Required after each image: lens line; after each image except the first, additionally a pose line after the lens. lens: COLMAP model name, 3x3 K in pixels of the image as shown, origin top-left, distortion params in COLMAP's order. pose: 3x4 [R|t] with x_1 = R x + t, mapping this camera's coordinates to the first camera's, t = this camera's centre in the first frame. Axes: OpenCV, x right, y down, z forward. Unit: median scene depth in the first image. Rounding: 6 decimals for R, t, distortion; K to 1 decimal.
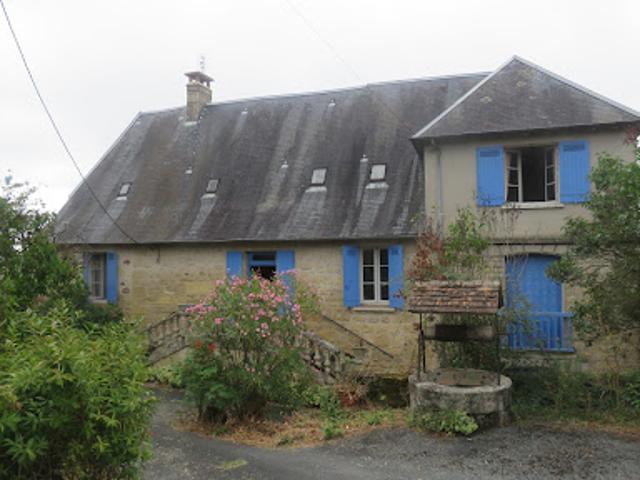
lens RADIAL K [[547.0, 0, 320.0], [0, 547.0, 240.0], [0, 0, 1]] dist [-0.003773, 0.001443]
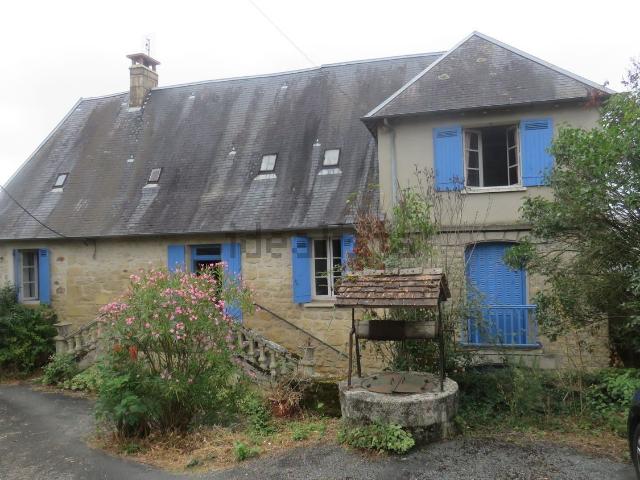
lens RADIAL K [[547.0, 0, 320.0], [0, 547.0, 240.0], [0, 0, 1]] dist [-0.003773, 0.001443]
pose [[0.999107, -0.014703, 0.039605, 0.055631], [0.014536, 0.999884, 0.004486, 0.013309], [-0.039666, -0.003906, 0.999205, 0.084831]]
